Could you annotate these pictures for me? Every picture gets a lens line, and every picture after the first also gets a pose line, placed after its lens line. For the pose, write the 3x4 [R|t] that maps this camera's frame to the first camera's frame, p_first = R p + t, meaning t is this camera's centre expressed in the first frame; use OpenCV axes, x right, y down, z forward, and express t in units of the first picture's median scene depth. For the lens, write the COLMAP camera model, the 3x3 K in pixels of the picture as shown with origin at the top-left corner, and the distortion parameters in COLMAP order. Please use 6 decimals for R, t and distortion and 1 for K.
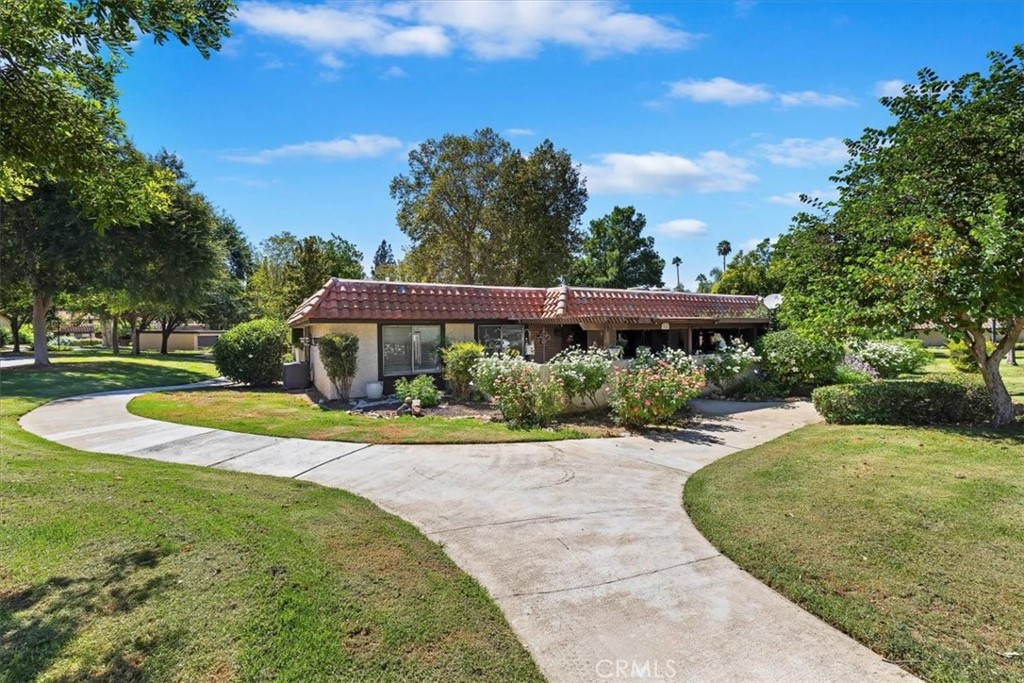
lens RADIAL K [[472.2, 0, 512.0], [0, 472.2, 341.5], [0, 0, 1]] dist [0.000528, 0.000183]
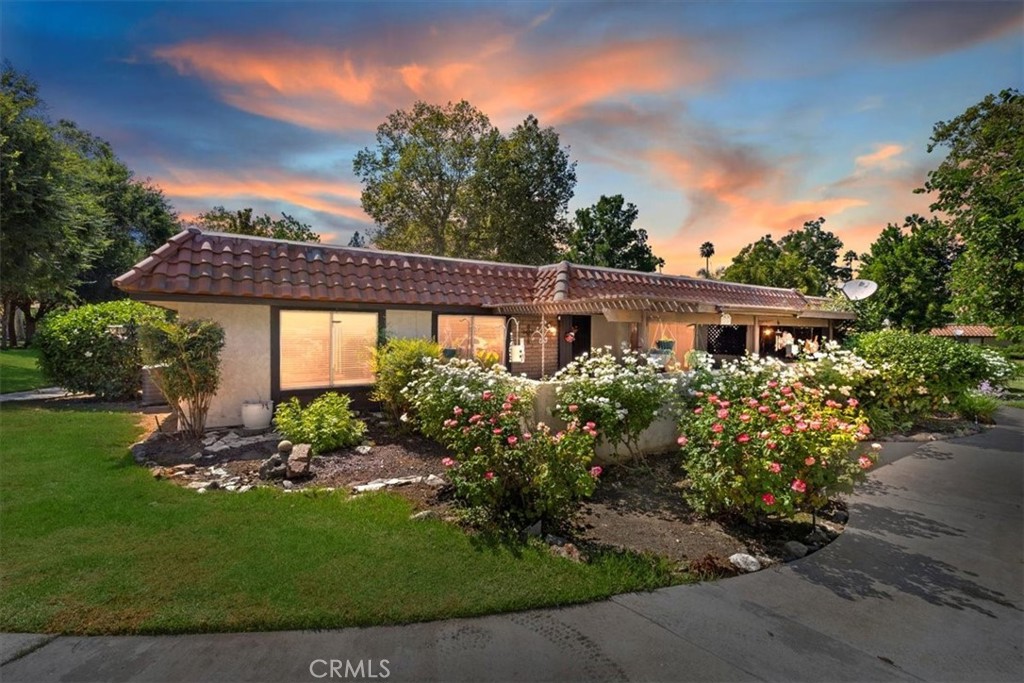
lens RADIAL K [[431.5, 0, 512.0], [0, 431.5, 341.5], [0, 0, 1]] dist [-0.000390, 0.000308]
pose [[0.998555, 0.018640, 0.050412, 0.002066], [-0.018631, 0.999826, -0.000637, 0.001377], [-0.050415, -0.000303, 0.998728, 0.191840]]
